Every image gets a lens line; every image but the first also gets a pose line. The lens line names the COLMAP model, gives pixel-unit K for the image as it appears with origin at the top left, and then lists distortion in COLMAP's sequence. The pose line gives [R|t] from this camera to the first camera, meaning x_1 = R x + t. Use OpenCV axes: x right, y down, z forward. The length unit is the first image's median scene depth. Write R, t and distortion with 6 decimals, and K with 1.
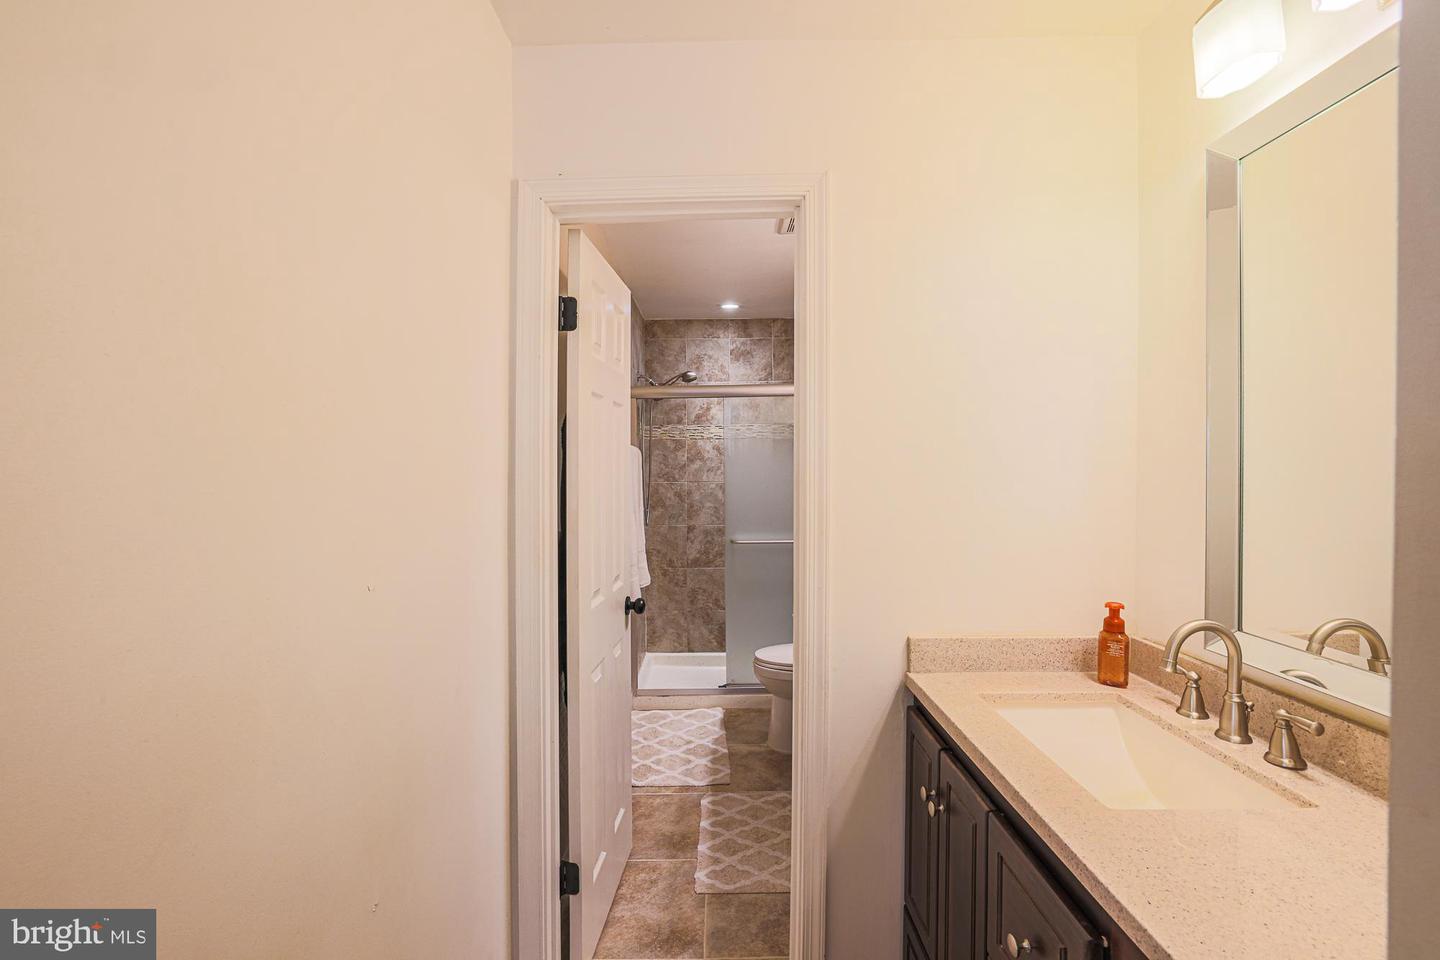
lens RADIAL K [[611.1, 0, 710.4], [0, 611.1, 481.2], [0, 0, 1]] dist [-0.047434, 0.018875]
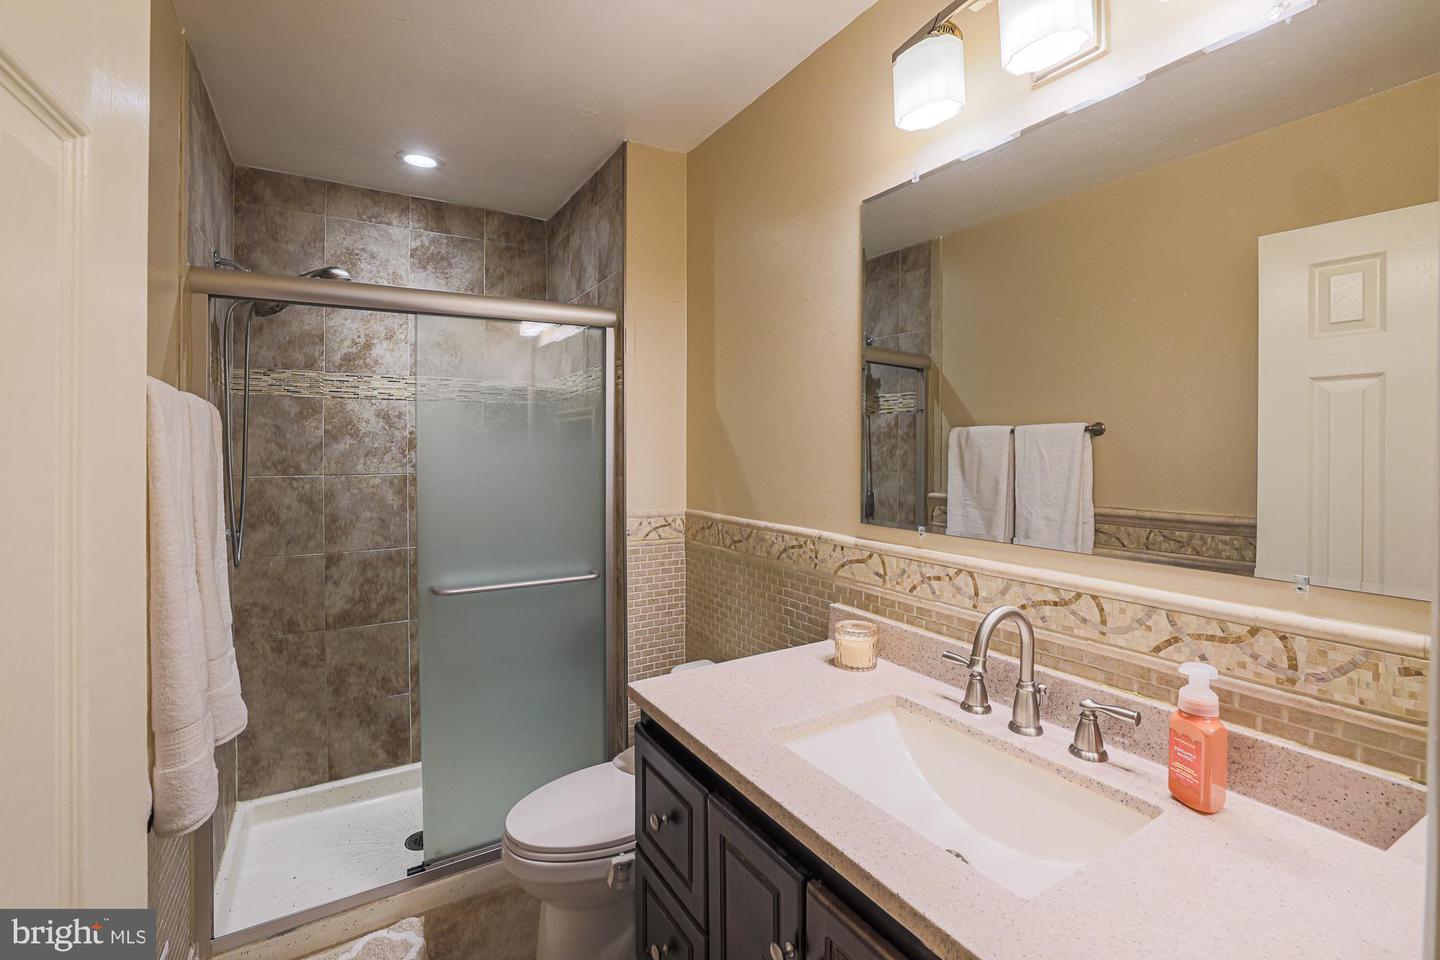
lens RADIAL K [[617.2, 0, 691.7], [0, 617.2, 458.4], [0, 0, 1]] dist [-0.045646, 0.010642]
pose [[0.859063, 0.000400, 0.511869, -0.051170], [0.006142, 0.999920, -0.011090, -0.008920], [-0.511833, 0.012671, 0.858992, 0.535951]]
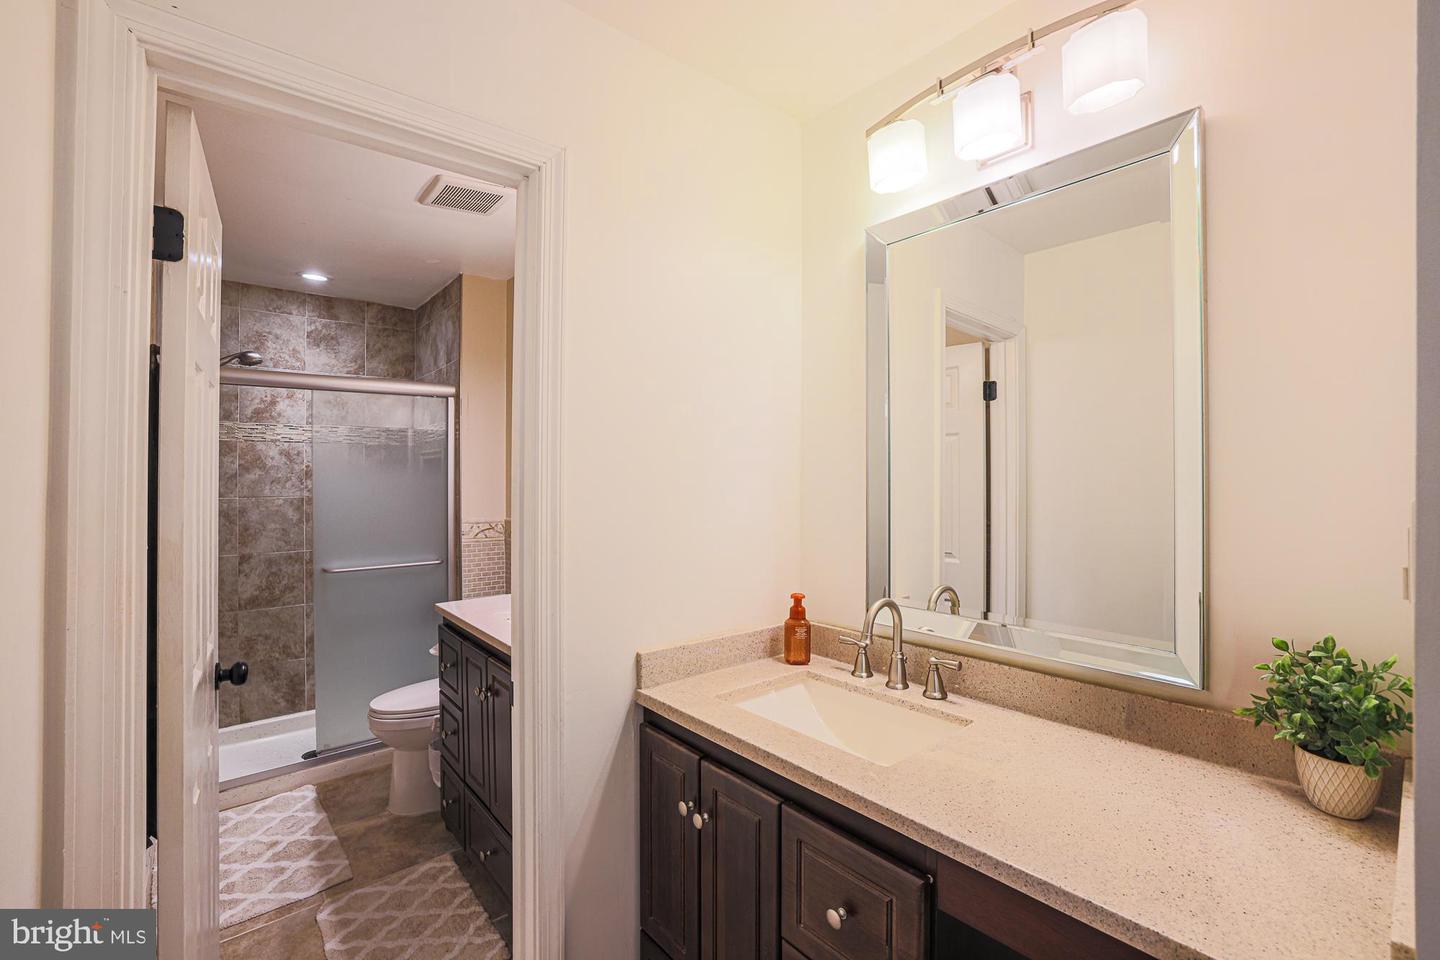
lens RADIAL K [[611.1, 0, 710.4], [0, 611.1, 481.2], [0, 0, 1]] dist [-0.047434, 0.018875]
pose [[0.761156, 0.002748, 0.648562, -0.109331], [0.009992, 0.999823, -0.015962, -0.001013], [-0.648491, 0.018630, 0.760994, 0.087830]]
